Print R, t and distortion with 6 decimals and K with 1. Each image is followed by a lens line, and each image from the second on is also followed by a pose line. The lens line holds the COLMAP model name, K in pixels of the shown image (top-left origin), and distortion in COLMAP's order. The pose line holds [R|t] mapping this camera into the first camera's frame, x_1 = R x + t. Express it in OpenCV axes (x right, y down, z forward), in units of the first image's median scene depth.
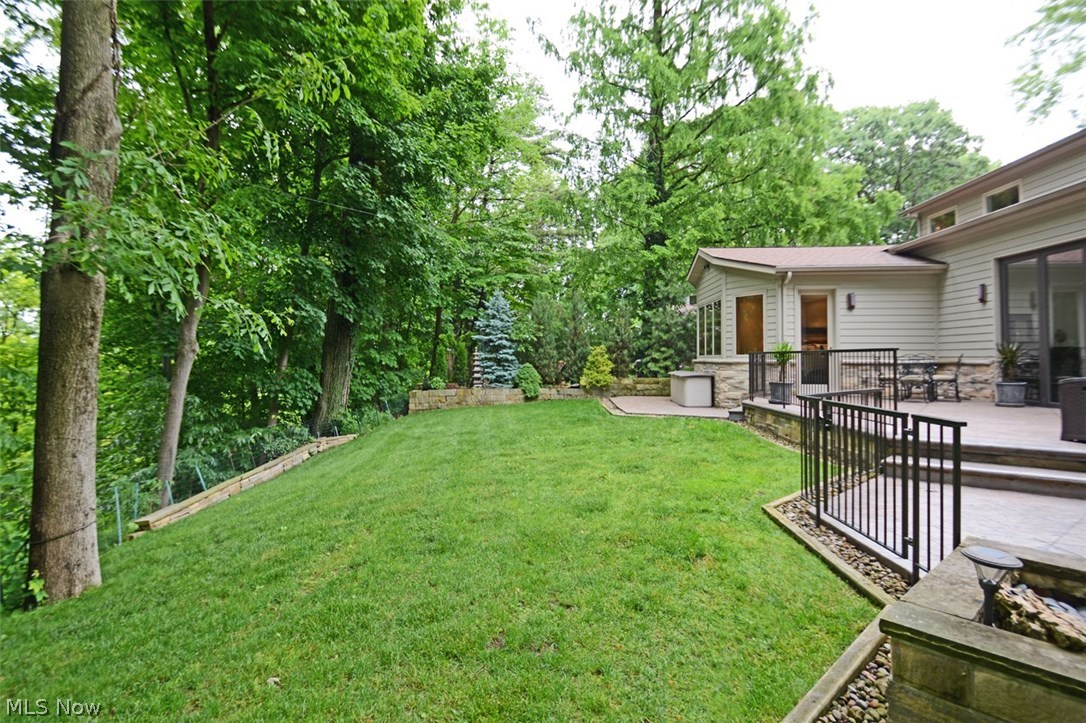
lens RADIAL K [[470.9, 0, 543.0], [0, 470.9, 361.5], [0, 0, 1]] dist [0.002134, 0.000153]
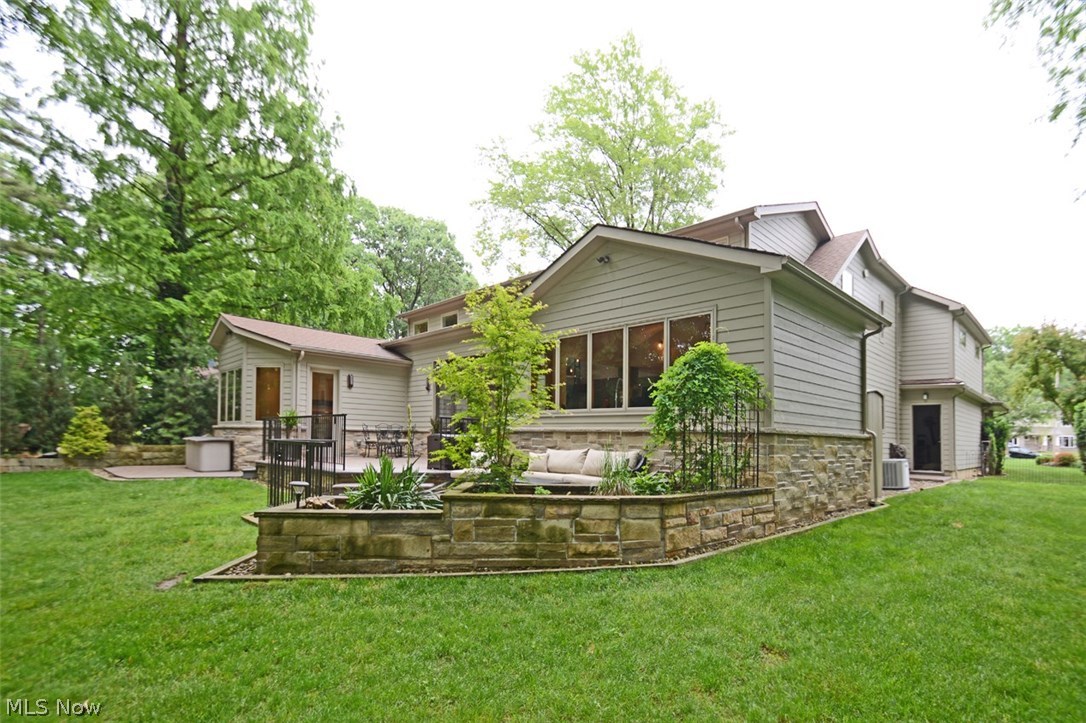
lens RADIAL K [[526.8, 0, 536.7], [0, 526.8, 438.2], [0, 0, 1]] dist [0.000641, -0.009974]
pose [[0.671338, 0.012580, 0.741045, -0.034853], [-0.014704, 0.999885, -0.003652, 0.014554], [-0.741006, -0.008445, 0.671446, -0.204917]]
